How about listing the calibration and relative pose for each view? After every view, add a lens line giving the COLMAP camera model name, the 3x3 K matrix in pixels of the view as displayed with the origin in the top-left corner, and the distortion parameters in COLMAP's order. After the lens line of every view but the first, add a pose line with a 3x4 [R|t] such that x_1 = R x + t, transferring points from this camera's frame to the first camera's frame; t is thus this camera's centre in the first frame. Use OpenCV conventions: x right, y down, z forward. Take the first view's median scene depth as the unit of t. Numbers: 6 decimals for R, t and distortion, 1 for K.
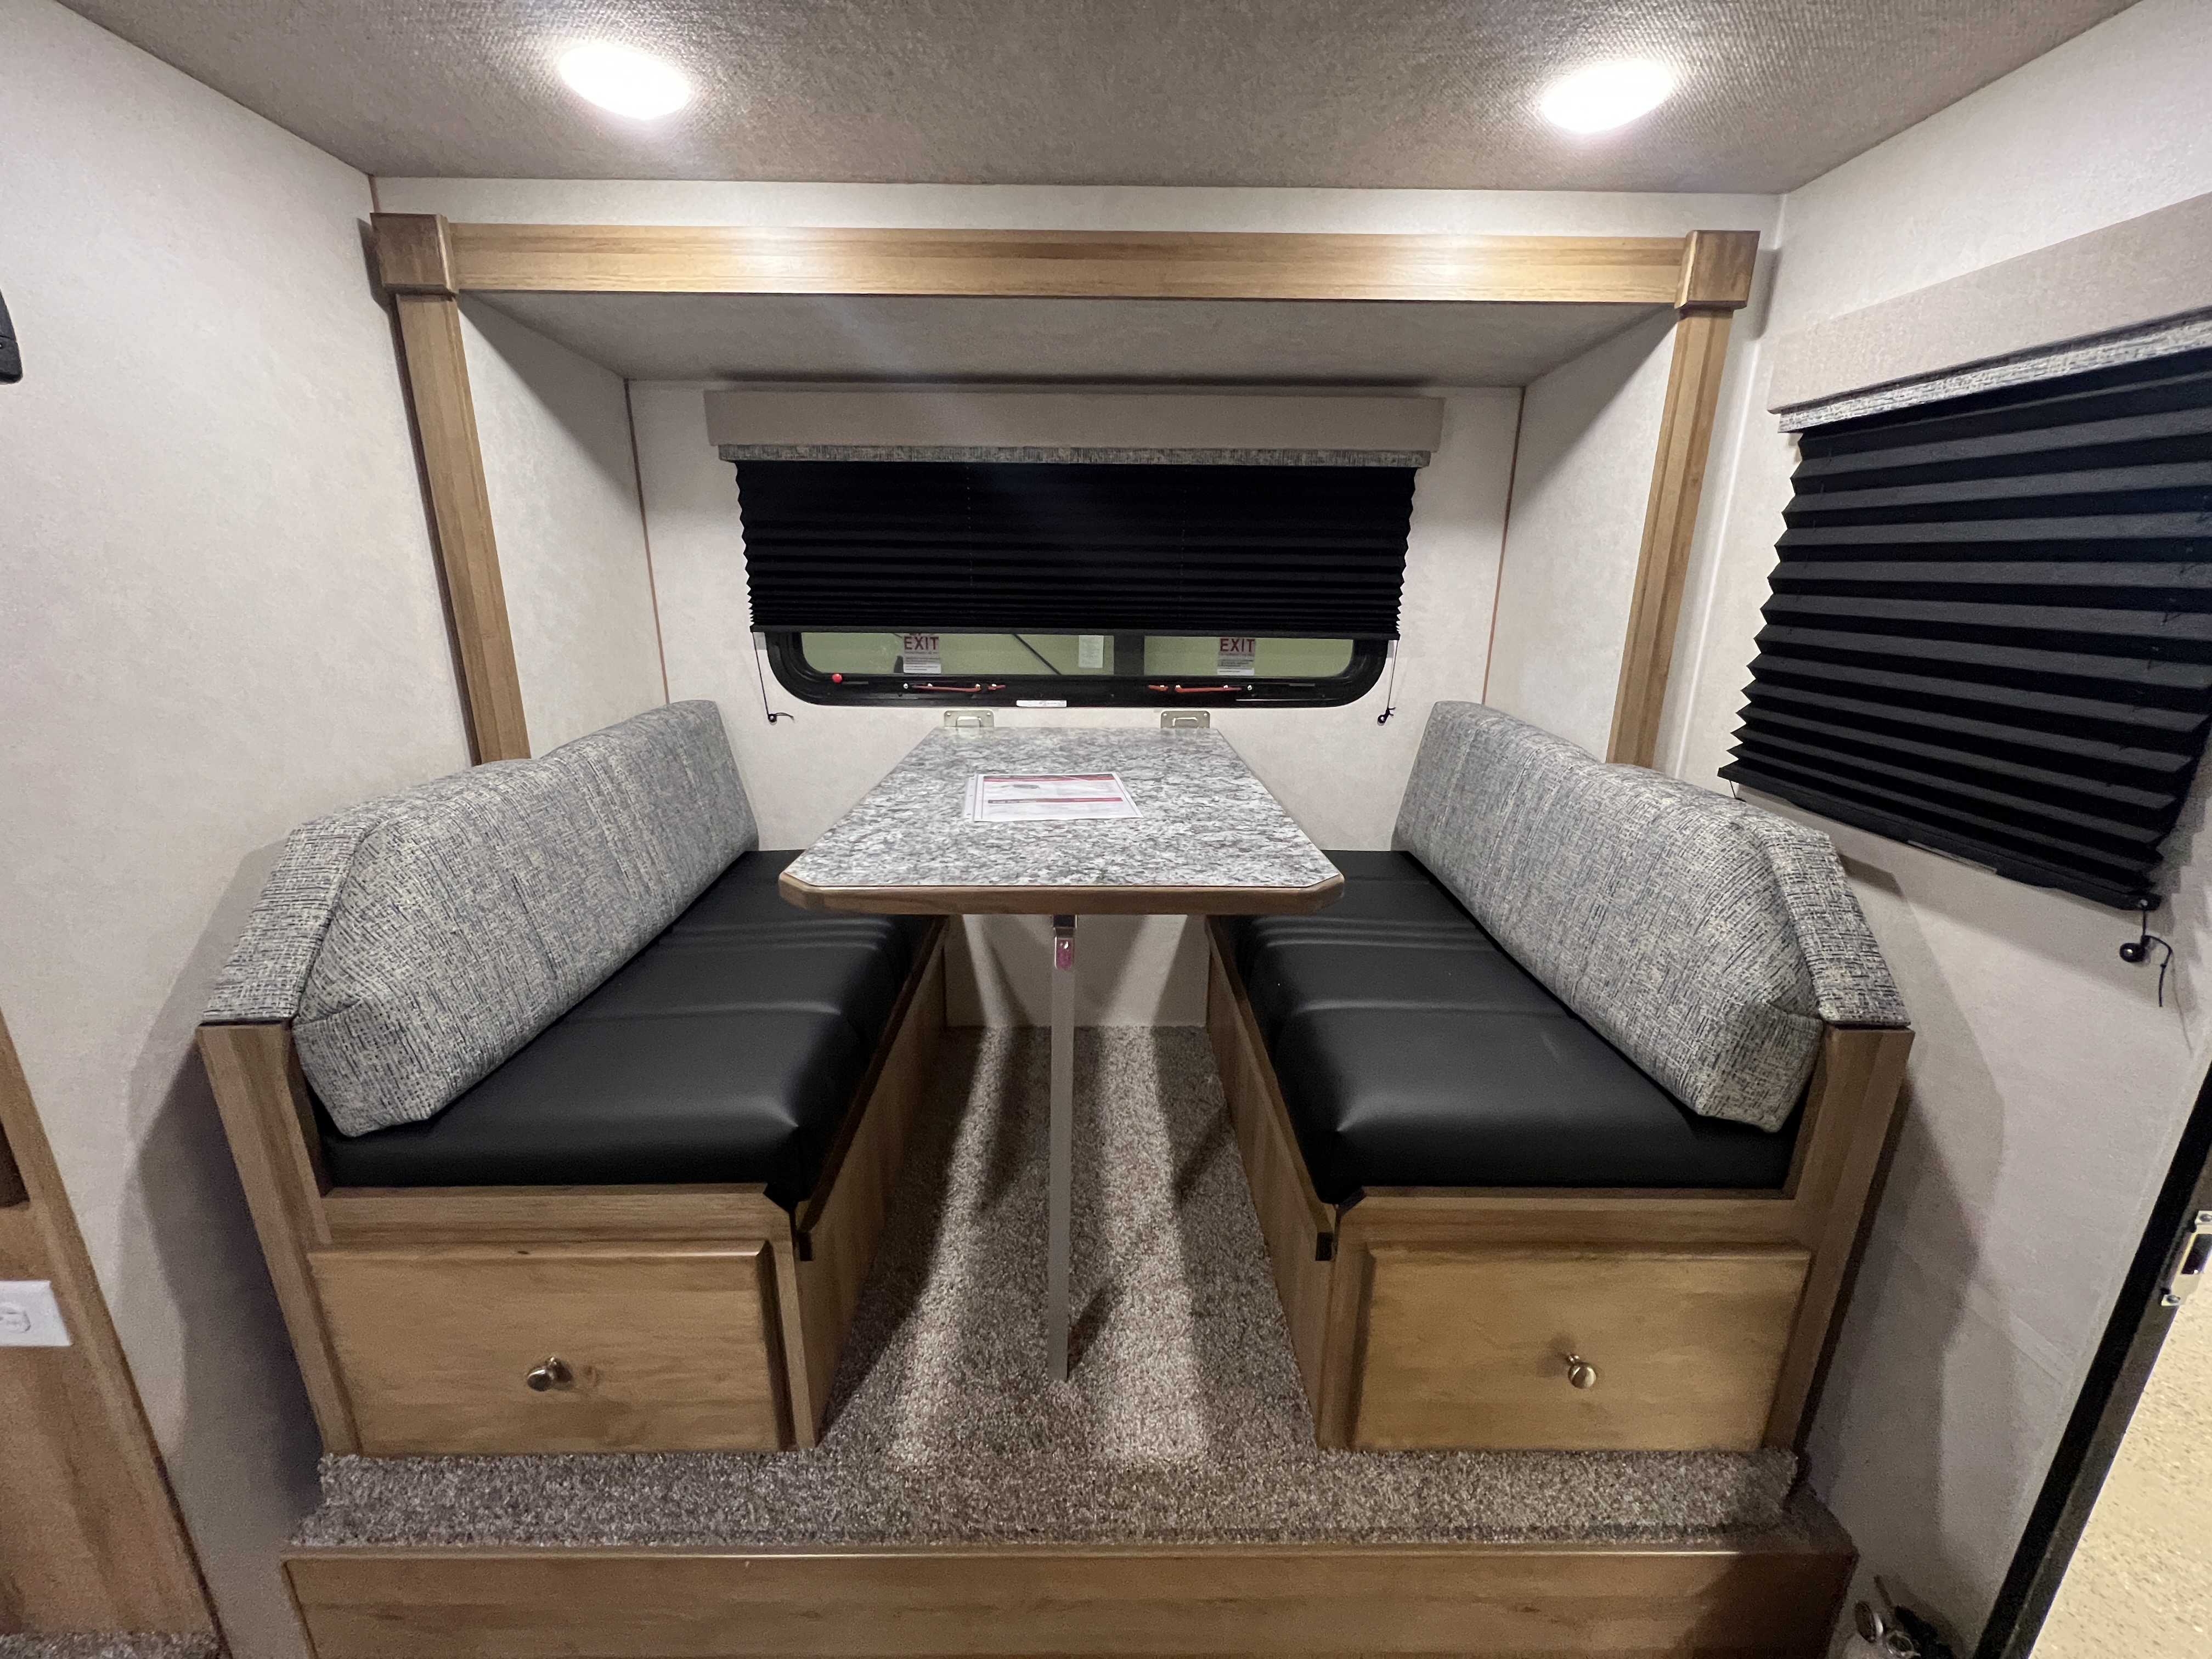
lens RADIAL K [[883.1, 0, 1101.2], [0, 883.1, 824.0], [0, 0, 1]] dist [-0.001341, -0.000042]
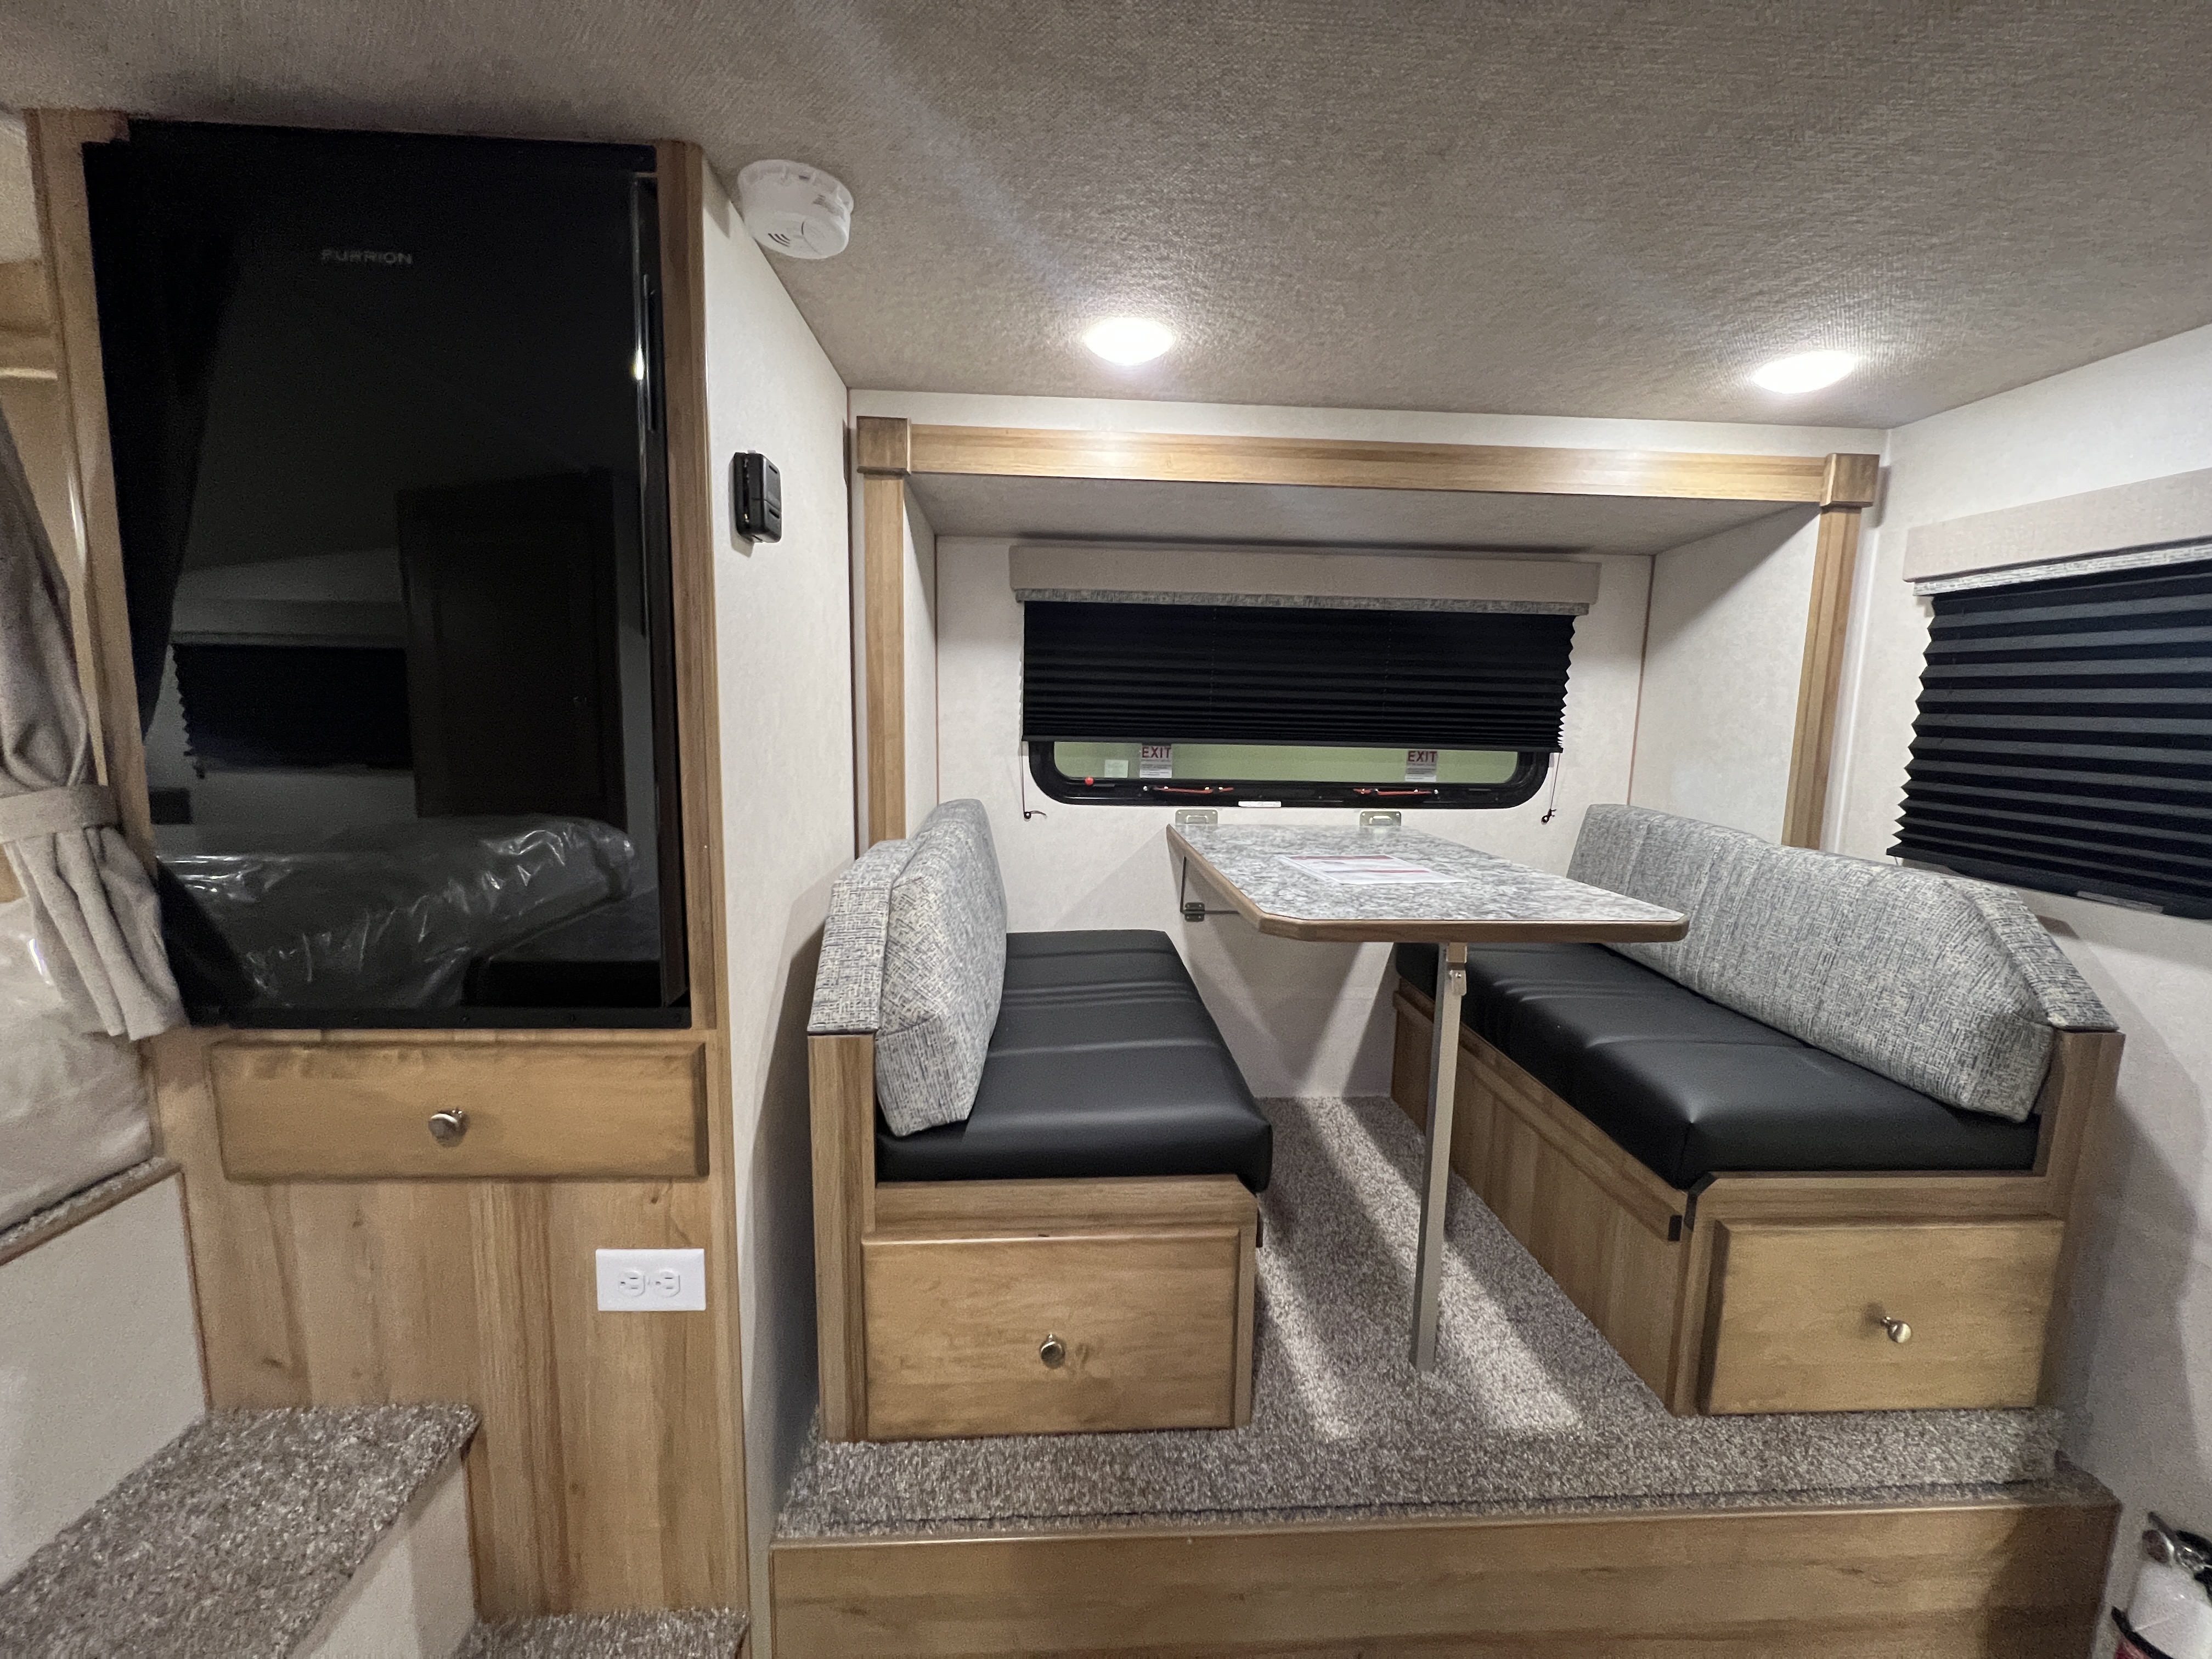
lens RADIAL K [[883.1, 0, 1101.2], [0, 883.1, 824.0], [0, 0, 1]] dist [-0.001341, -0.000042]
pose [[0.998930, 0.005144, 0.045964, -0.552133], [0.001501, 0.989667, -0.143376, 0.093333], [-0.046226, 0.143291, 0.988600, -0.226851]]
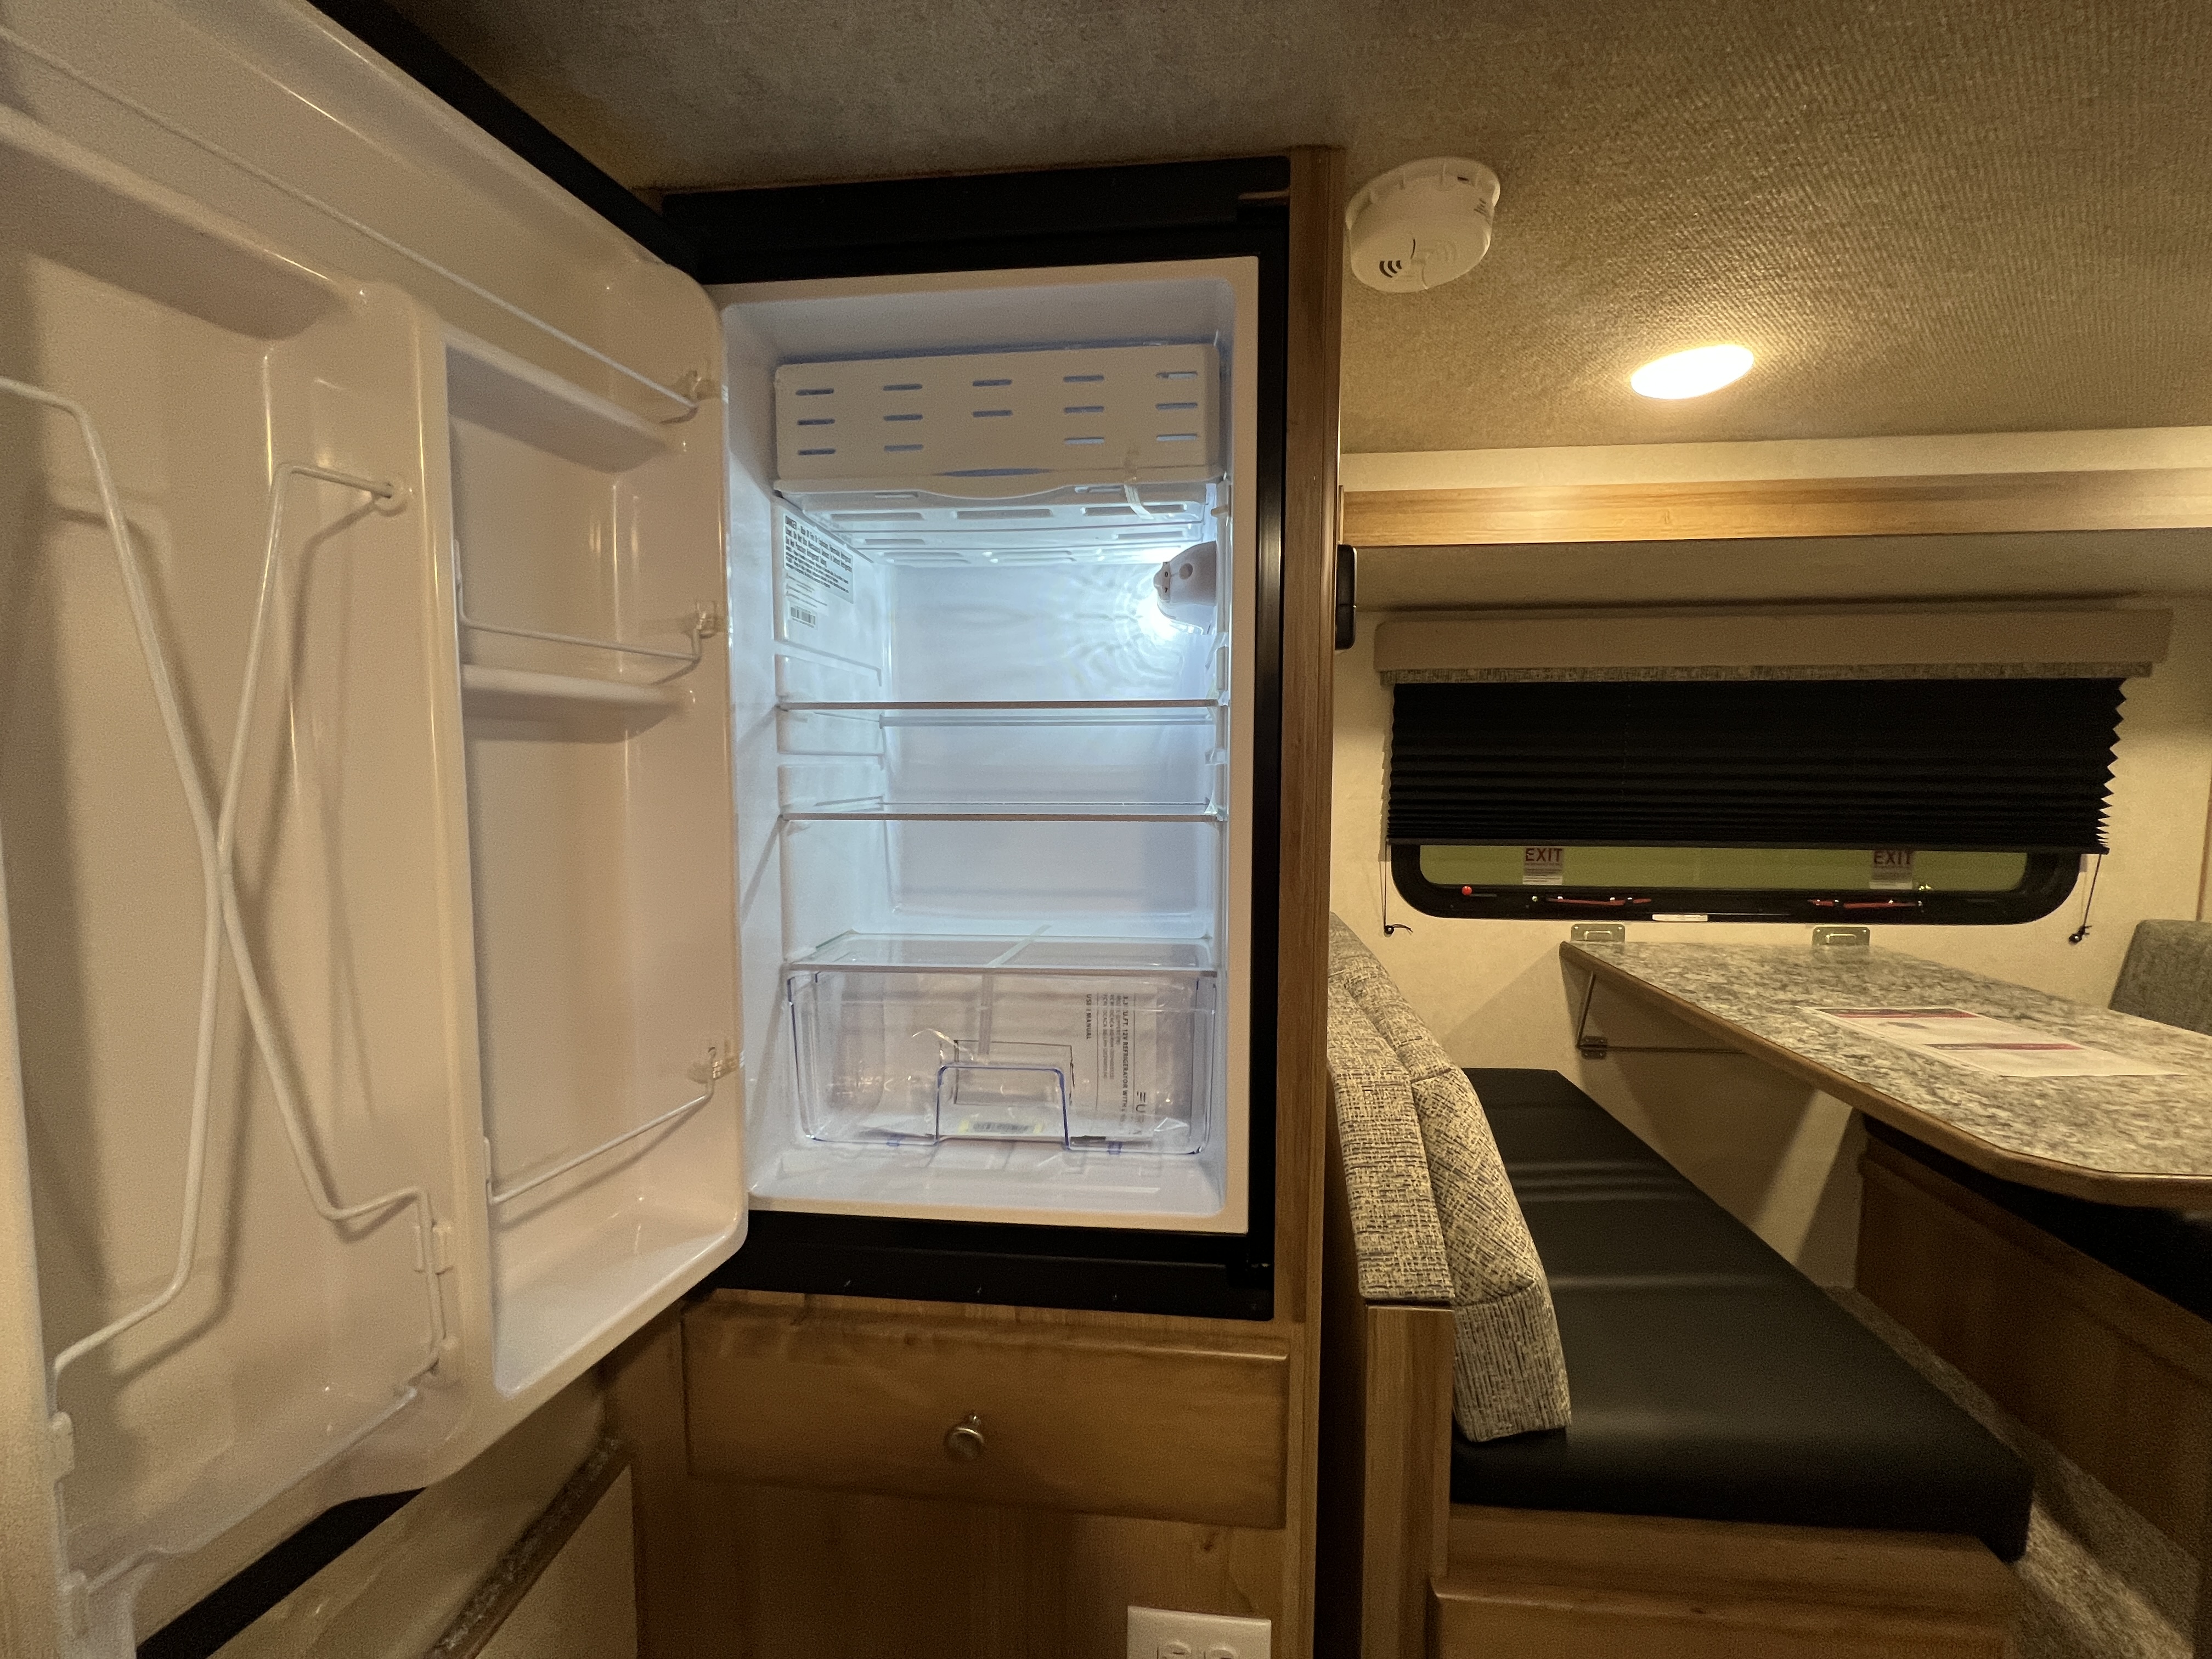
lens RADIAL K [[883.1, 0, 1101.2], [0, 883.1, 824.0], [0, 0, 1]] dist [-0.001341, -0.000042]
pose [[0.994360, -0.000787, -0.106057, -0.982308], [-0.020164, 0.980331, -0.196328, -0.061084], [0.104126, 0.197359, 0.974786, -0.017764]]
